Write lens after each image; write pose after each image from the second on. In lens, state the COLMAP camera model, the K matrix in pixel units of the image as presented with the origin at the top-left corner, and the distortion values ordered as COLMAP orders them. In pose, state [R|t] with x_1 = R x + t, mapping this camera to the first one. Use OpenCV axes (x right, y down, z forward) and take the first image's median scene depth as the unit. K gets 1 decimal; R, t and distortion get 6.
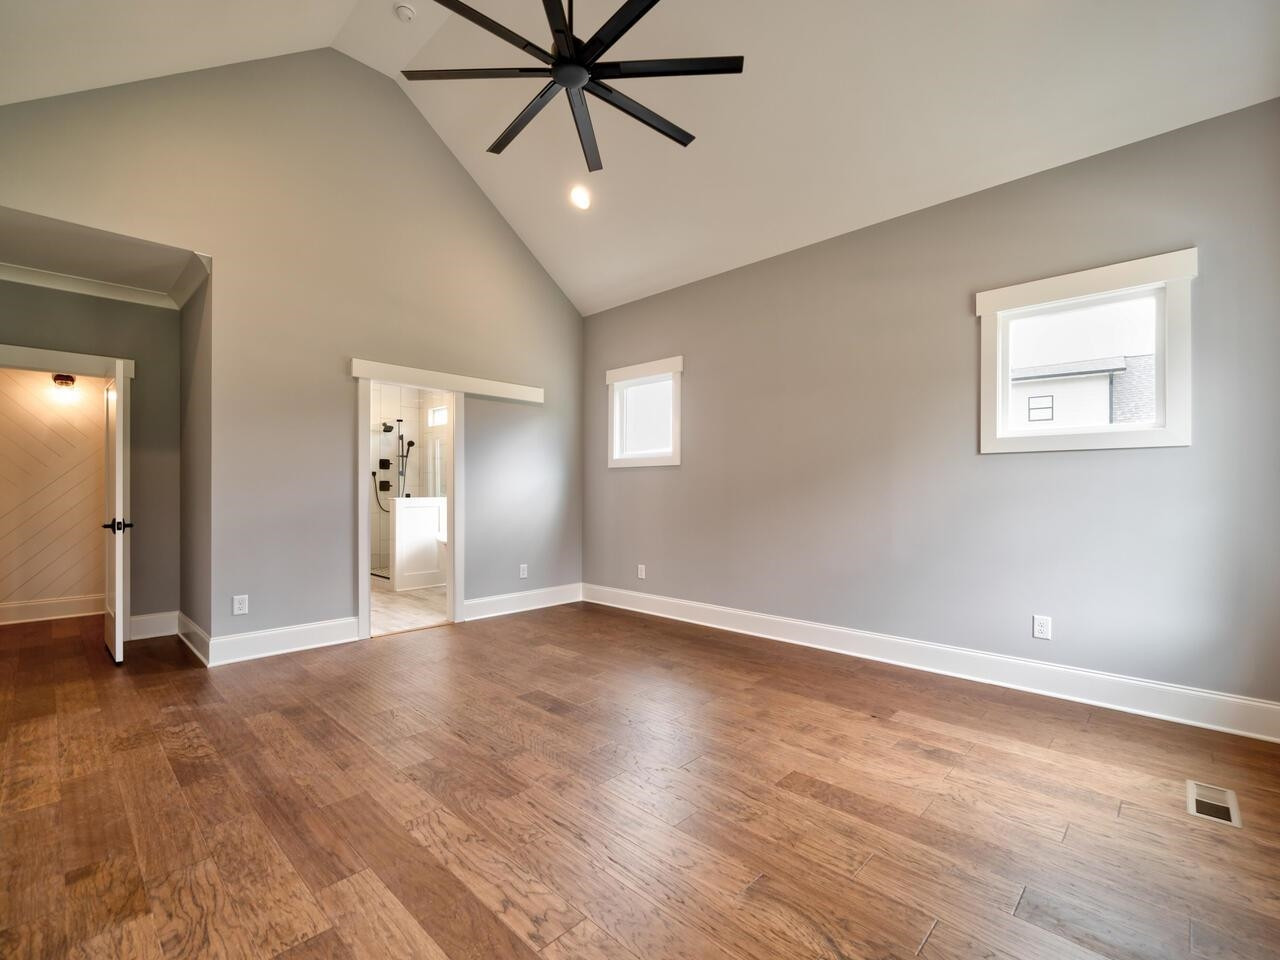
lens RADIAL K [[576.2, 0, 646.6], [0, 576.2, 484.8], [0, 0, 1]] dist [0.001338, 0.000010]
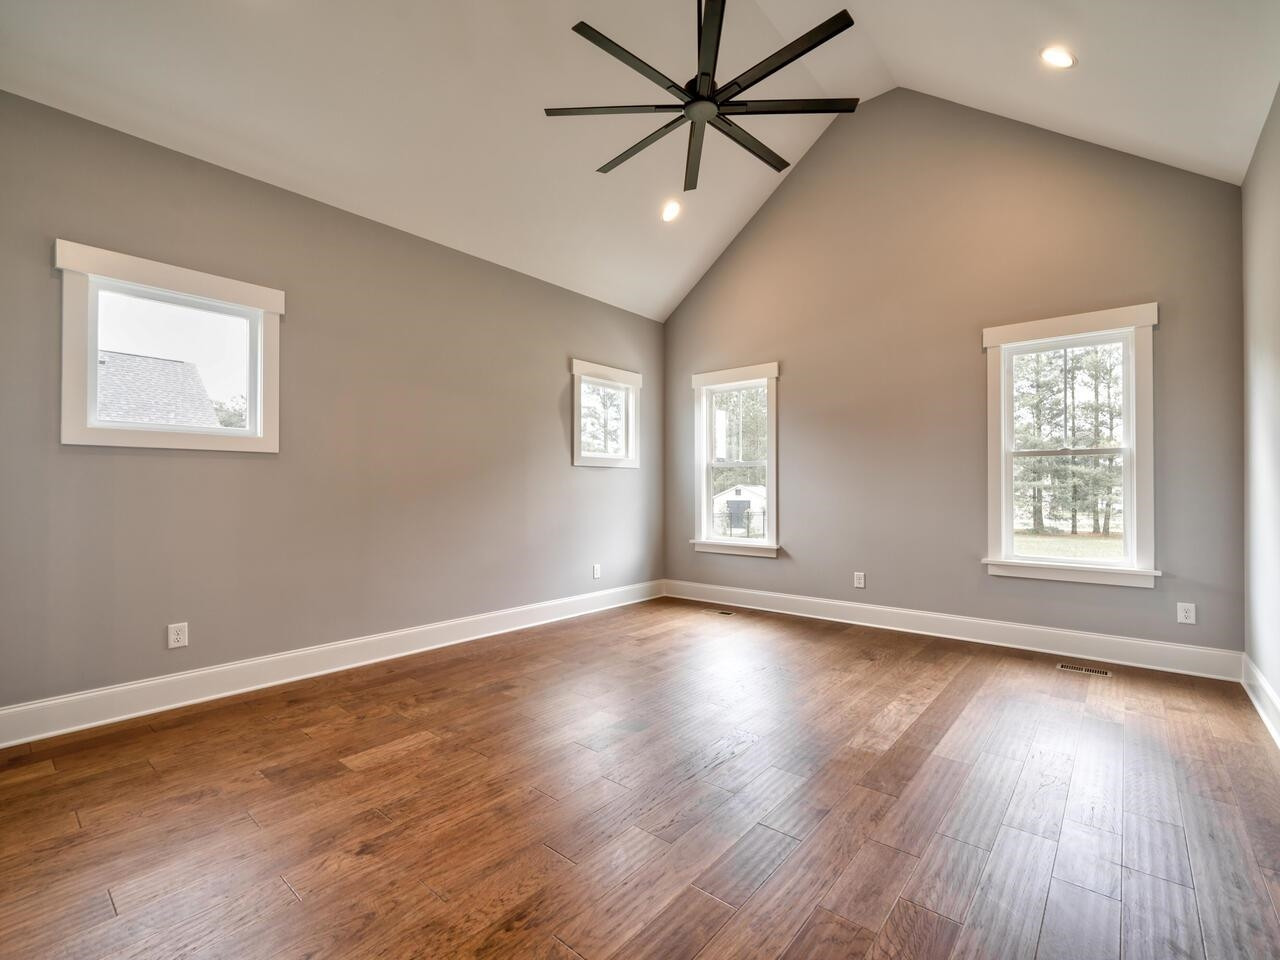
lens RADIAL K [[576.2, 0, 646.6], [0, 576.2, 484.8], [0, 0, 1]] dist [0.001338, 0.000010]
pose [[-0.060583, 0.007657, 0.998134, -0.903914], [-0.008520, 0.999930, -0.008188, 0.006438], [-0.998127, -0.009000, -0.060513, 0.868265]]
